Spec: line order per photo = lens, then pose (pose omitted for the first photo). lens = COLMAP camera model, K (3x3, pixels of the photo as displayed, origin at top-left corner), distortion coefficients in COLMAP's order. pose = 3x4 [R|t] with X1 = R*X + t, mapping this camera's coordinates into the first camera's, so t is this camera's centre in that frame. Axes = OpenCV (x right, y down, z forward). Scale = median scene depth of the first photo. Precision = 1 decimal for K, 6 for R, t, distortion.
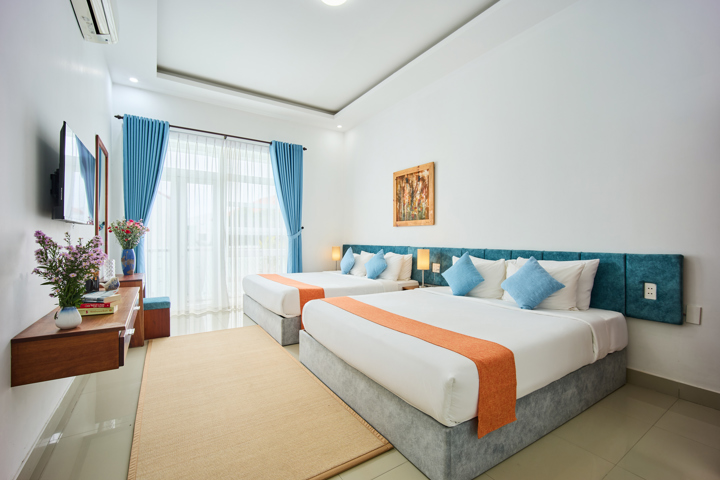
lens RADIAL K [[308.3, 0, 360.8], [0, 308.3, 239.3], [0, 0, 1]] dist [-0.013166, 0.001461]
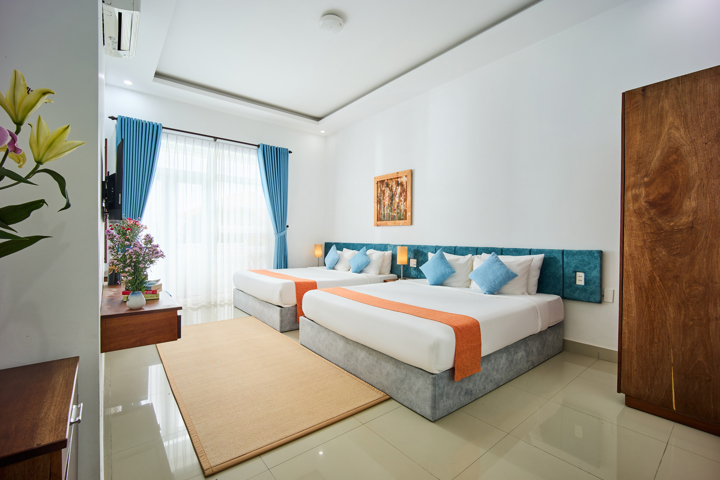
lens RADIAL K [[308.3, 0, 361.2], [0, 308.3, 239.7], [0, 0, 1]] dist [-0.013166, 0.001461]
pose [[0.995037, 0.003514, 0.099444, -0.058579], [-0.004205, 0.999968, 0.006740, -0.000088], [-0.099417, -0.007125, 0.995020, -0.110048]]
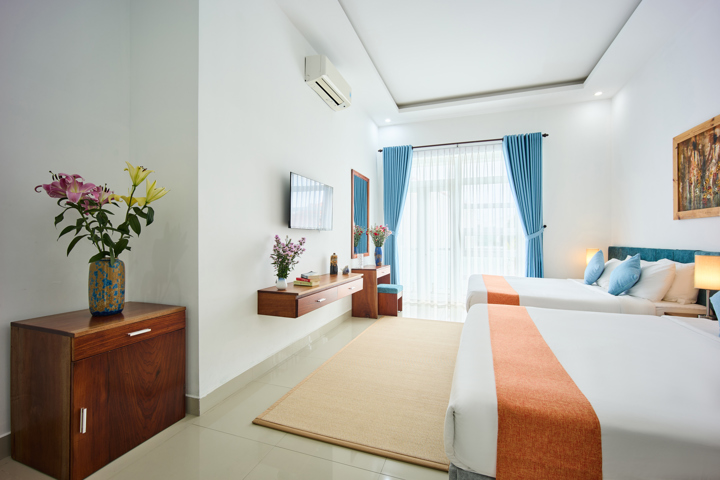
lens RADIAL K [[308.3, 0, 364.9], [0, 308.3, 237.4], [0, 0, 1]] dist [-0.013166, 0.001461]
pose [[0.611696, -0.007369, -0.791058, 0.254057], [0.000056, 0.999957, -0.009272, 0.002176], [0.791093, 0.005627, 0.611670, 0.097515]]
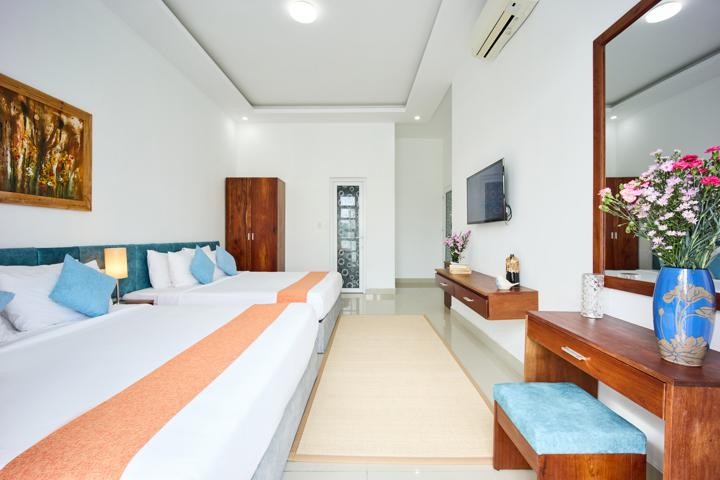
lens RADIAL K [[308.3, 0, 360.6], [0, 308.3, 236.0], [0, 0, 1]] dist [-0.013166, 0.001461]
pose [[-0.820772, -0.005013, 0.571233, -0.601048], [-0.004472, 0.999987, 0.002350, 0.000613], [-0.571238, -0.000626, -0.820784, 1.212180]]
